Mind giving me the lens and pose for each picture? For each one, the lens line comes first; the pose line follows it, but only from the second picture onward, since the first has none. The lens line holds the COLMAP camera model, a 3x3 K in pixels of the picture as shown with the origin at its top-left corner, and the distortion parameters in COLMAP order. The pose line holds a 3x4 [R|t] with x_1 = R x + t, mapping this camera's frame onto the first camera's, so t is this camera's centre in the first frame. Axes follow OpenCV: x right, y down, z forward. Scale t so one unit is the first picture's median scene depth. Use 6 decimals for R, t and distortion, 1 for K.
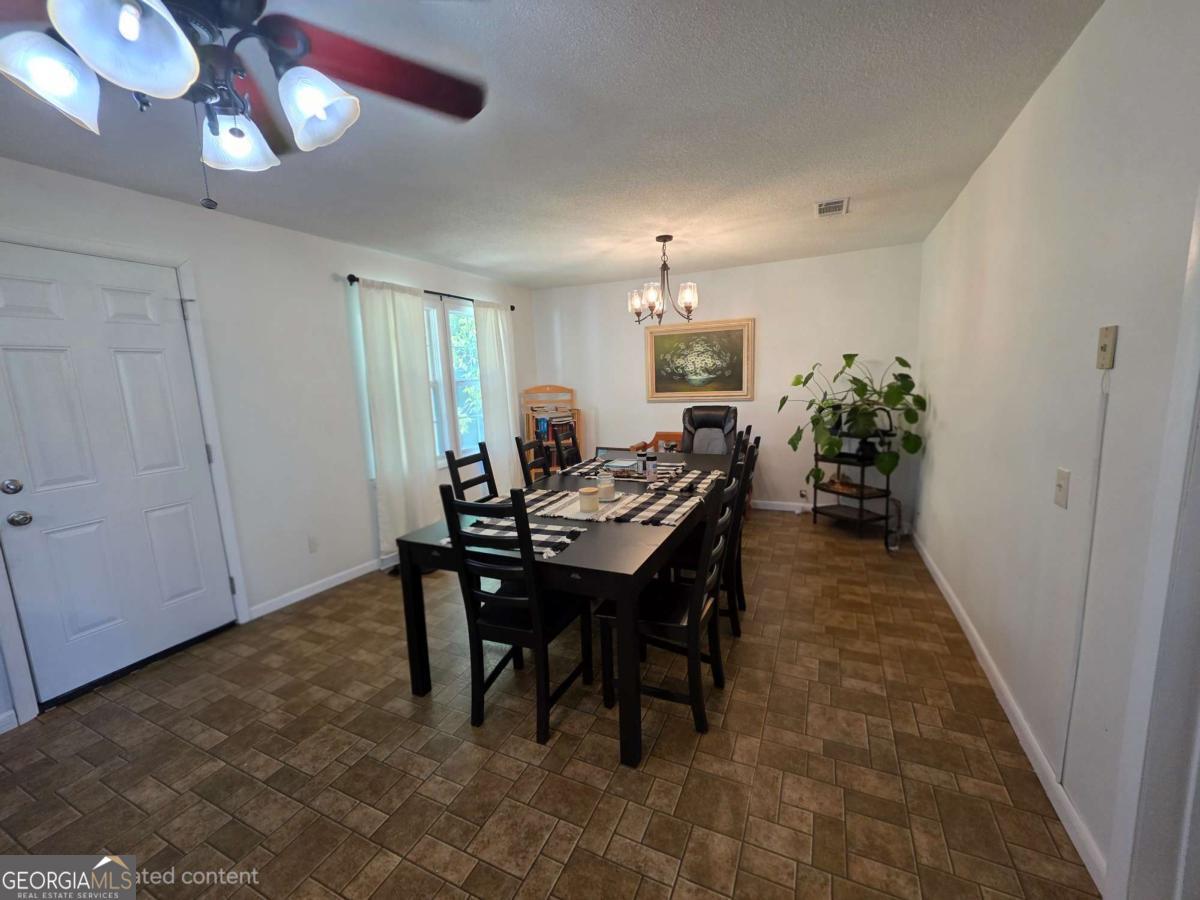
lens RADIAL K [[482.2, 0, 602.1], [0, 482.2, 451.0], [0, 0, 1]] dist [0.001117, 0.000041]
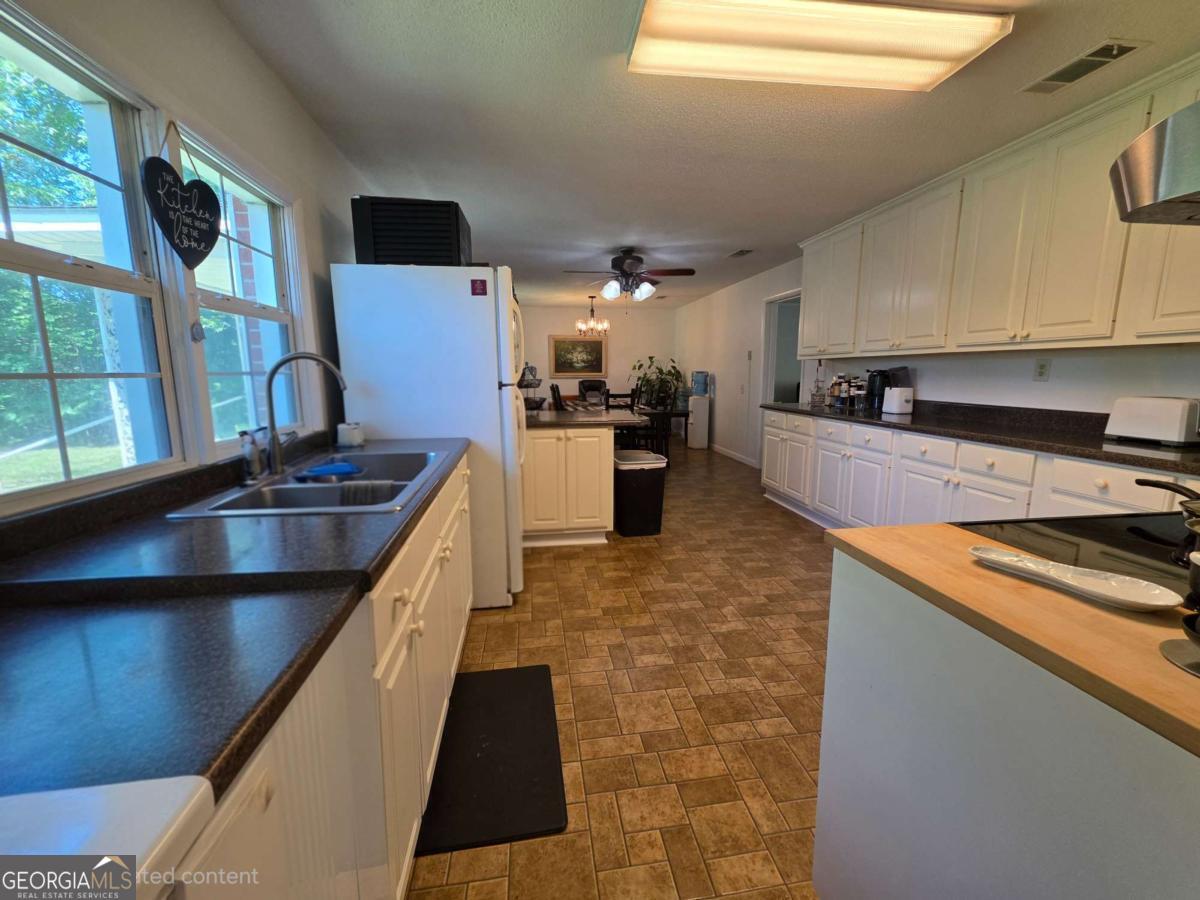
lens RADIAL K [[482.2, 0, 598.2], [0, 482.2, 451.9], [0, 0, 1]] dist [0.001117, 0.000041]
pose [[0.839231, -0.057082, 0.540771, -0.760856], [0.058525, 0.998180, 0.014538, 0.155922], [-0.540617, 0.019448, 0.841044, -0.581985]]
